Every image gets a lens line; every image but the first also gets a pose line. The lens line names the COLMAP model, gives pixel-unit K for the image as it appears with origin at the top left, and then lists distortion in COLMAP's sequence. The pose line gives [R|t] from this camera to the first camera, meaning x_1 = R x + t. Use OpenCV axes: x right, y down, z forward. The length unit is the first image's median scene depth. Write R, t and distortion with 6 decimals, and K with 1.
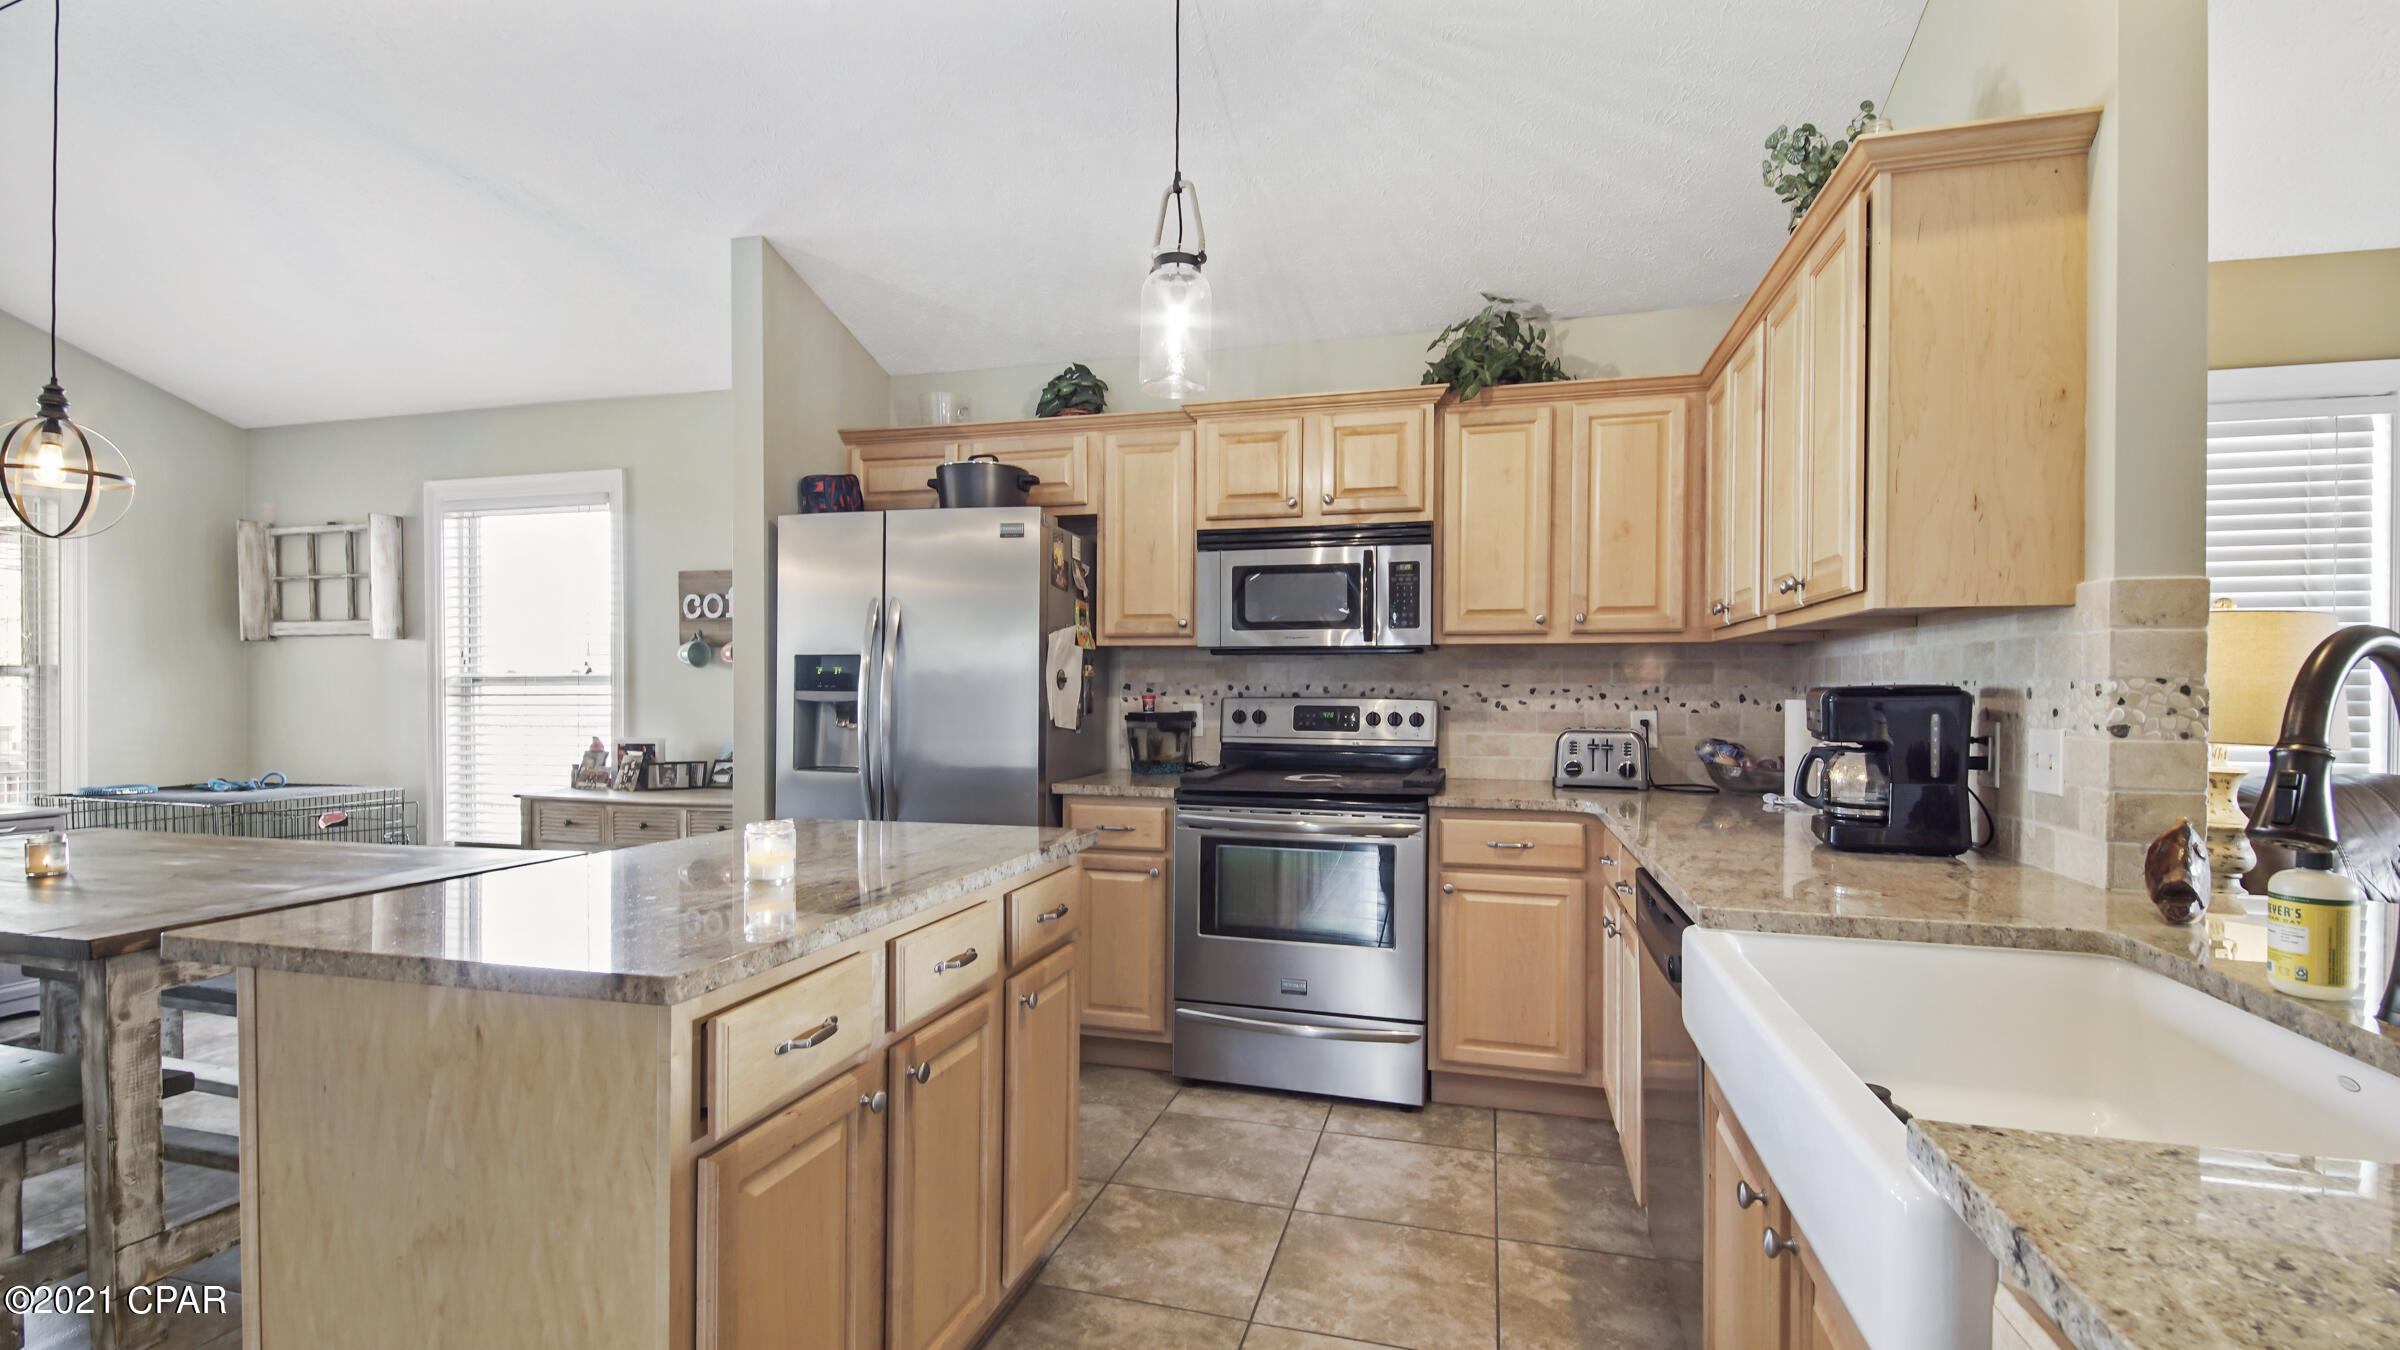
lens RADIAL K [[1063.2, 0, 1185.4], [0, 1063.2, 680.5], [0, 0, 1]] dist [0.039719, -0.022207]
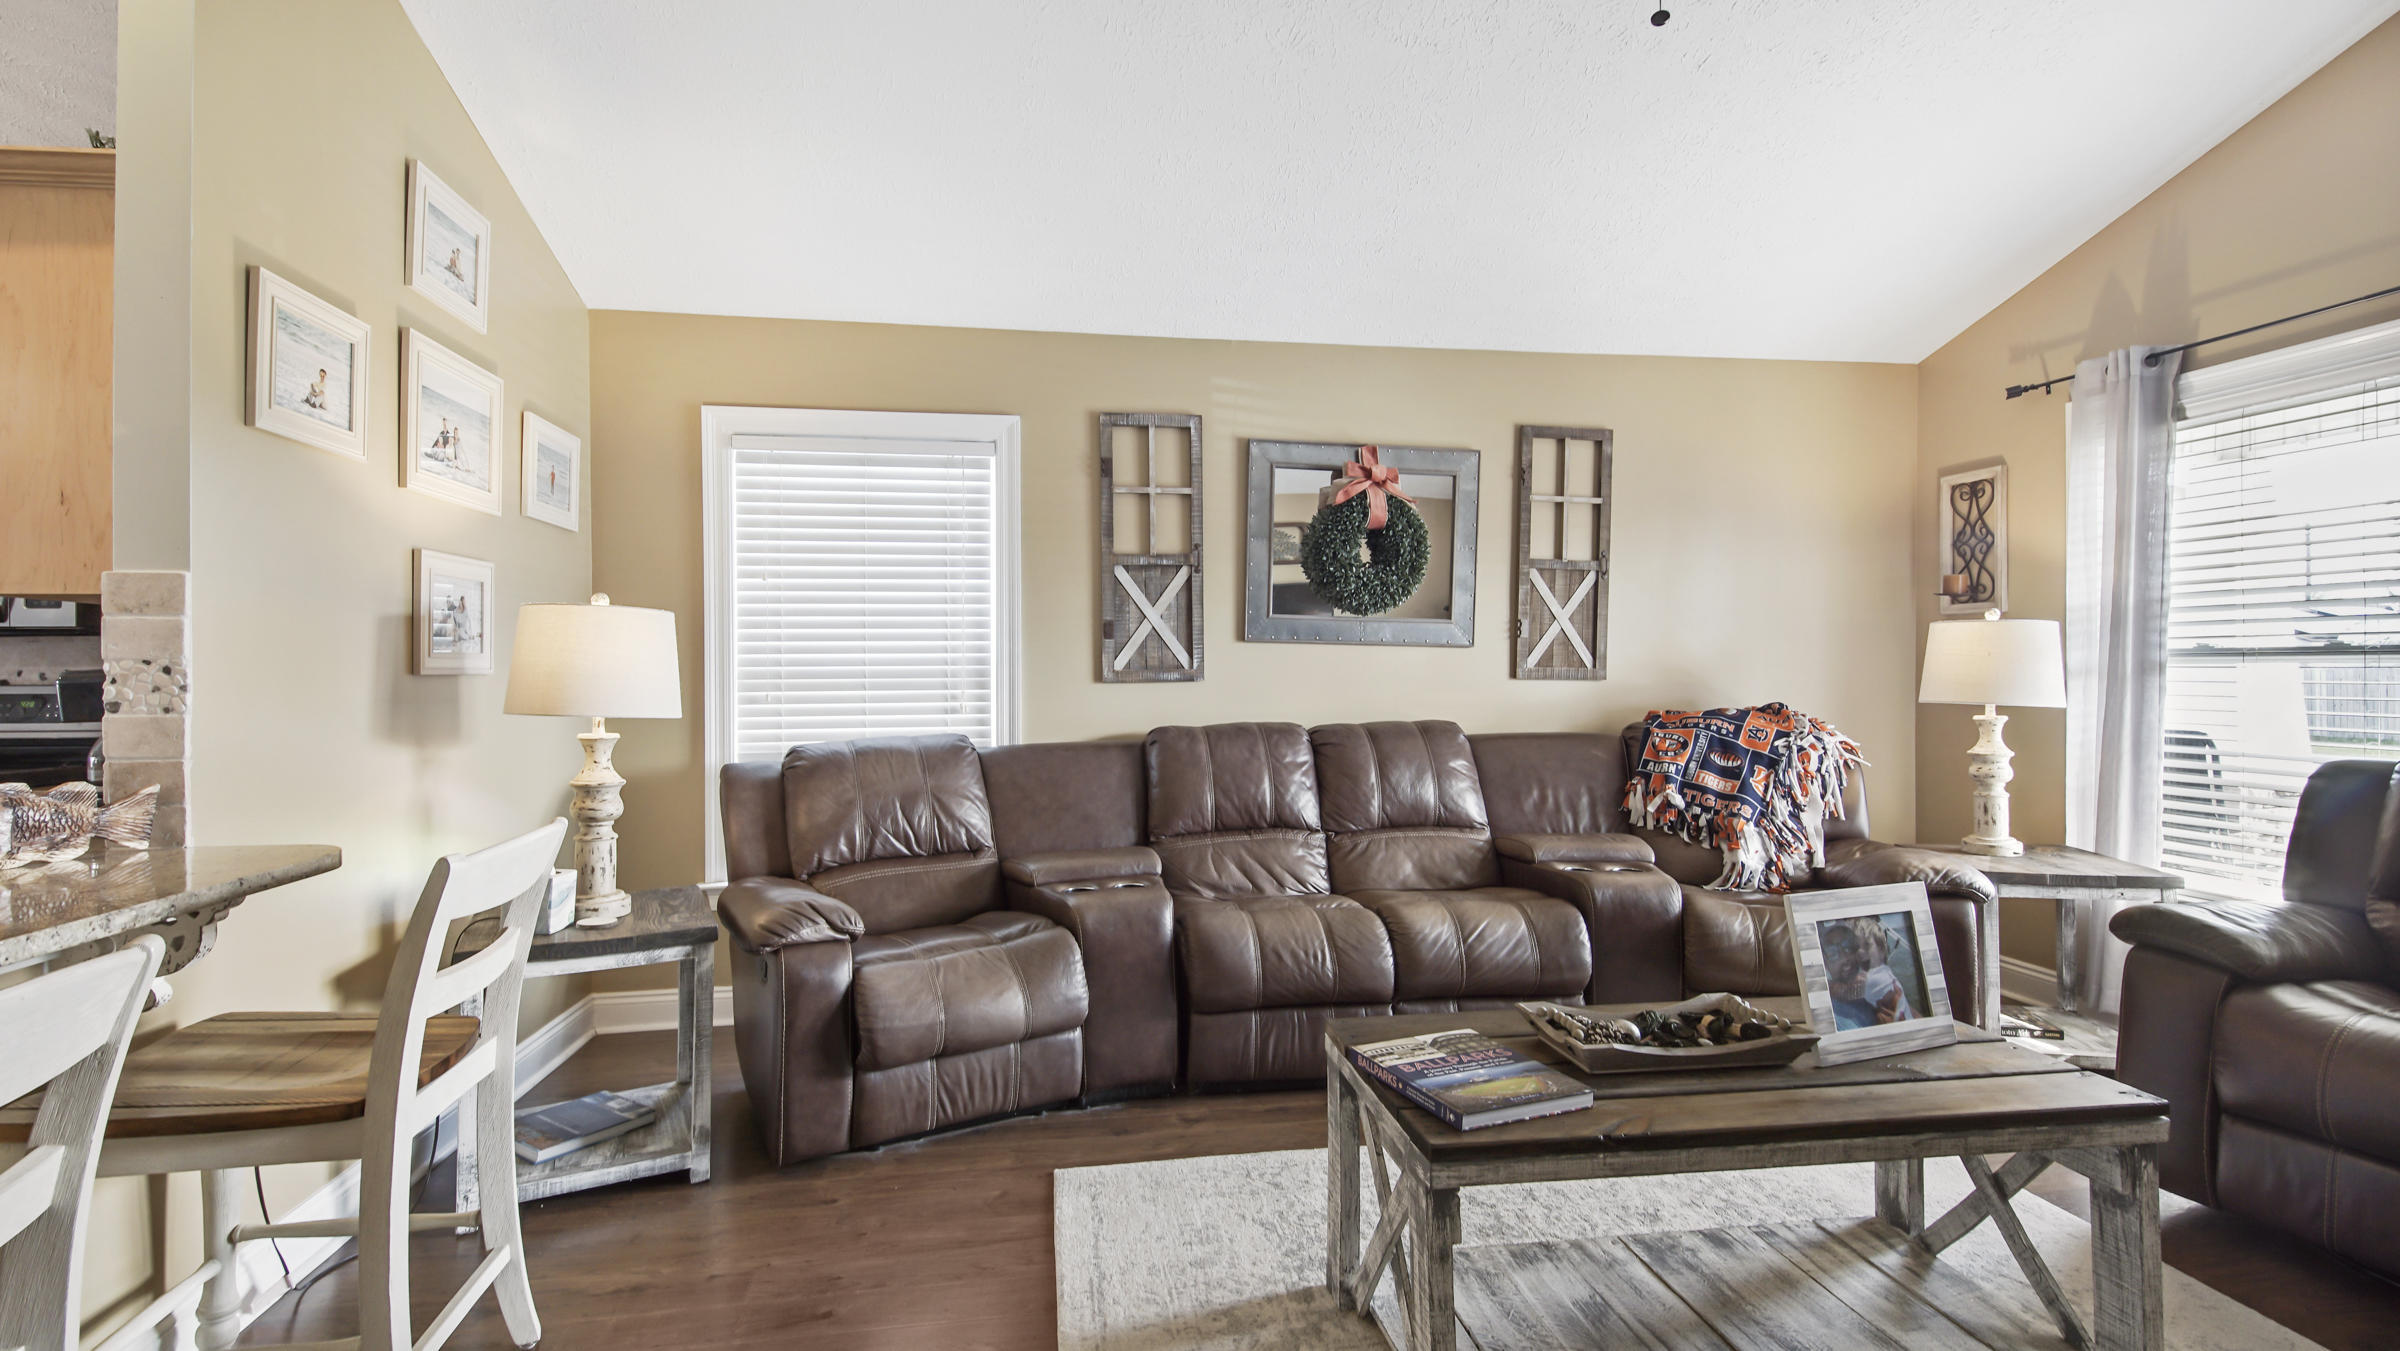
lens RADIAL K [[1063.2, 0, 1185.4], [0, 1063.2, 681.0], [0, 0, 1]] dist [0.039719, -0.022207]
pose [[0.911257, -0.011103, 0.411690, 0.674028], [0.005280, 0.999869, 0.015279, 0.003930], [-0.411805, -0.011749, 0.911196, -0.229402]]
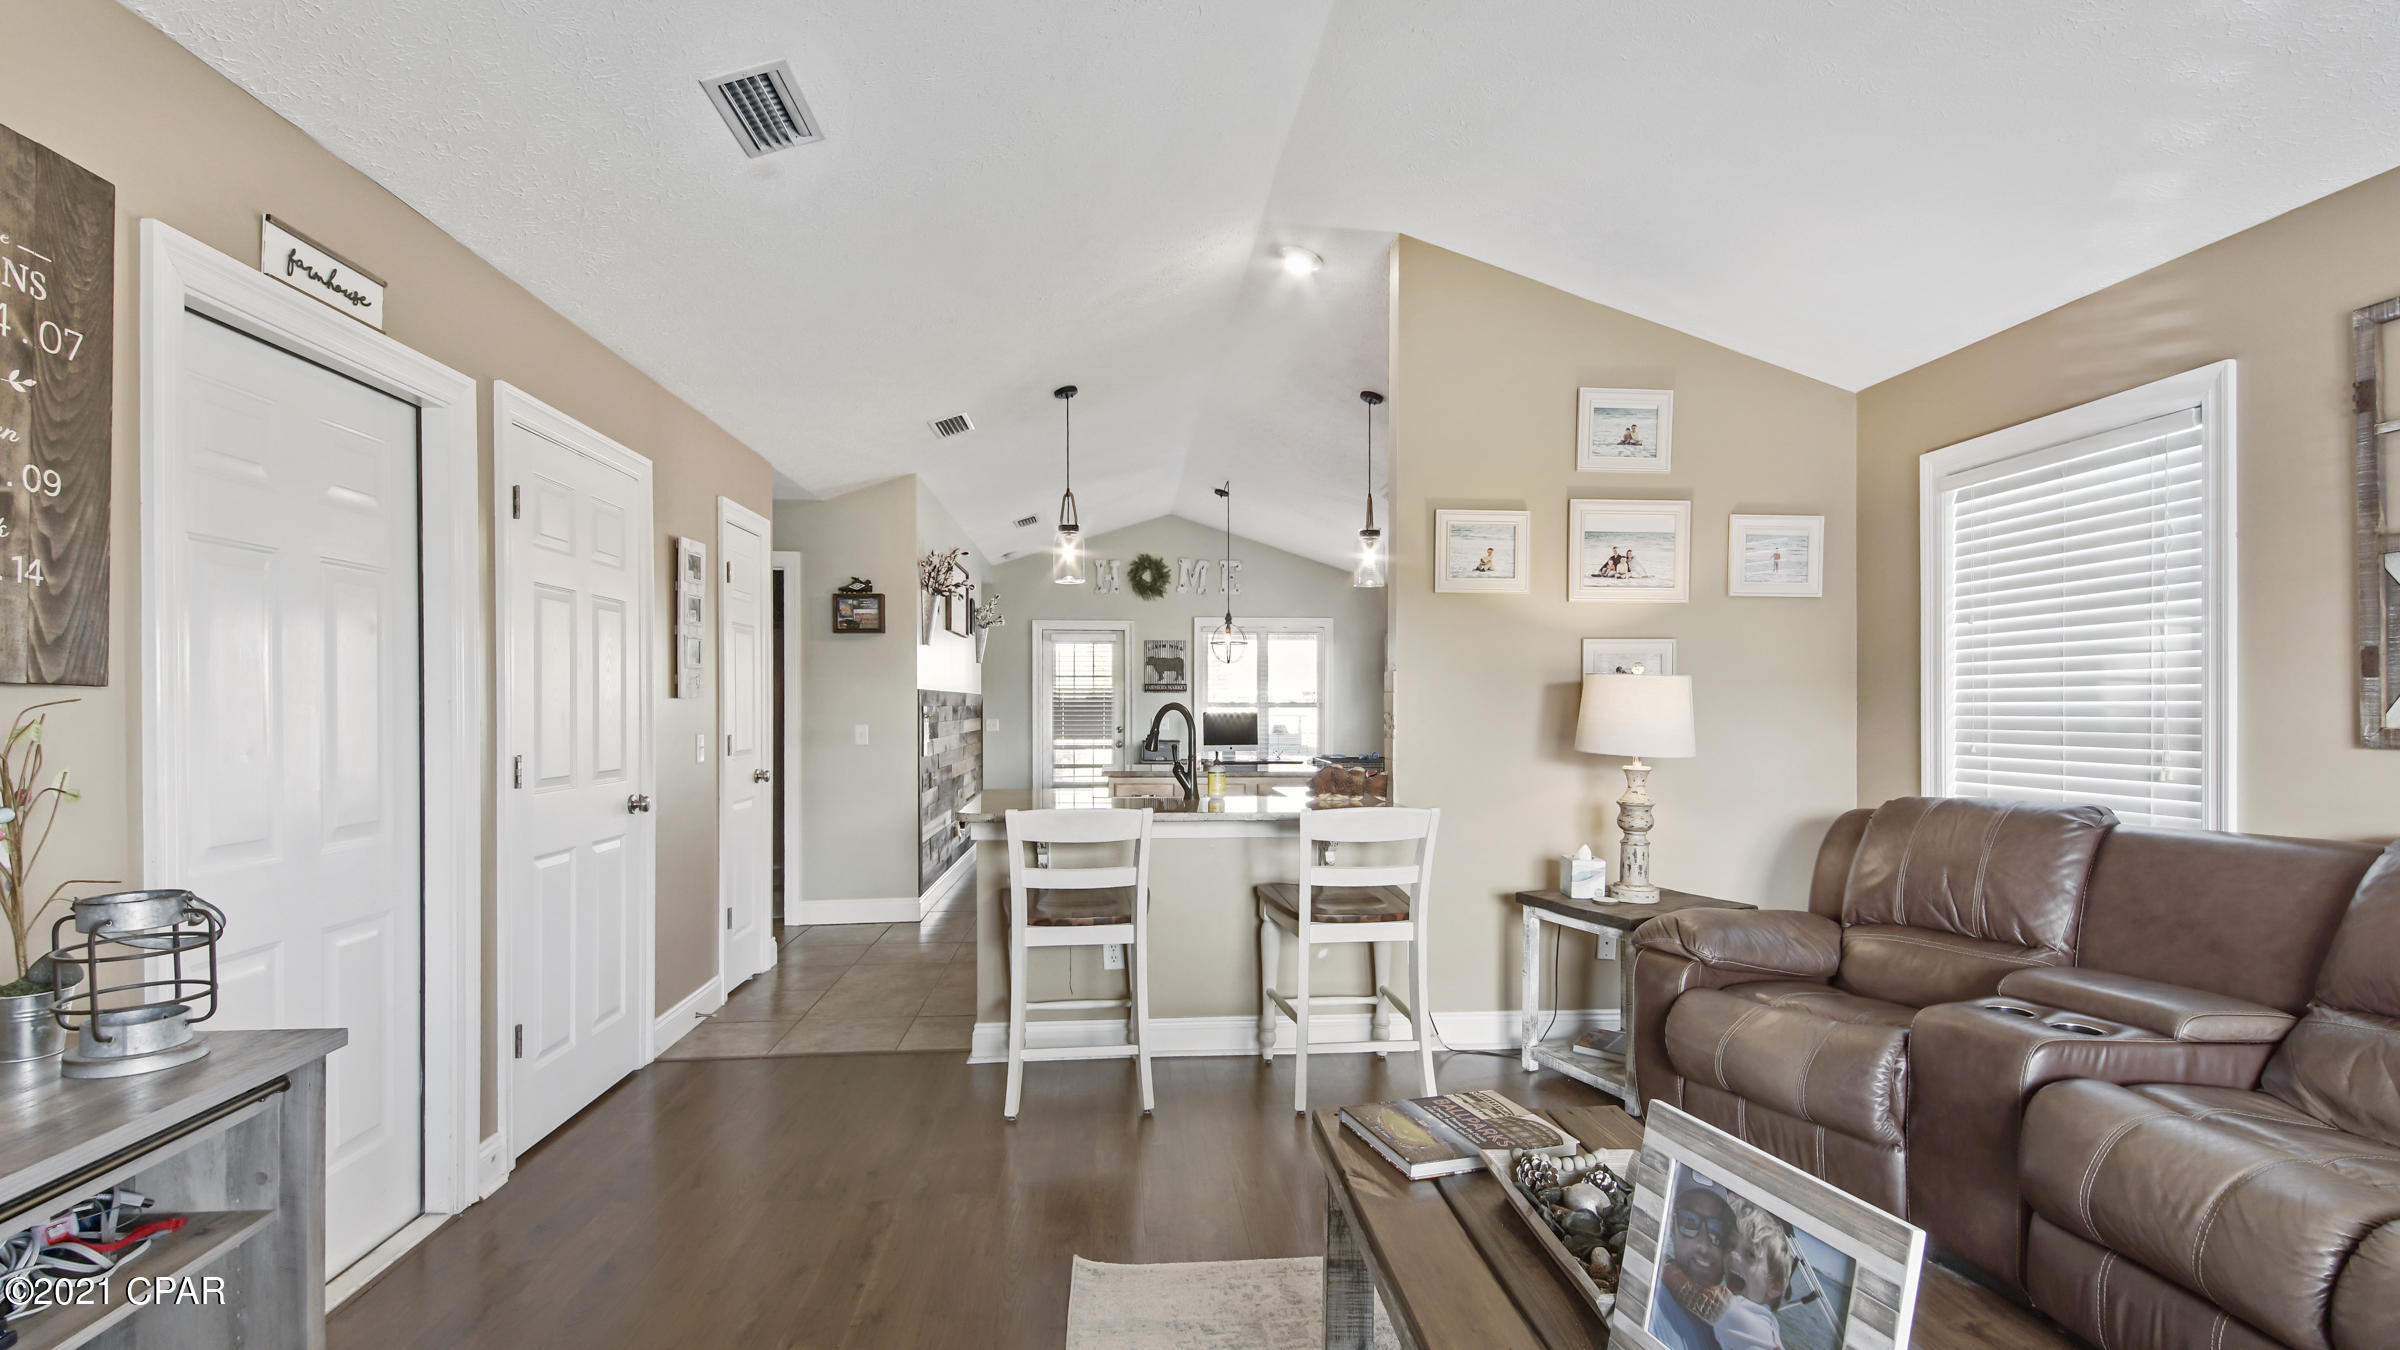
lens RADIAL K [[1122.8, 0, 1199.0], [0, 1122.8, 703.5], [0, 0, 1]] dist [0.043083, -0.027194]
pose [[0.345325, -0.005134, -0.938469, 1.478098], [0.005913, 0.999977, -0.003295, -0.008197], [0.938465, -0.004411, 0.345348, -0.130258]]
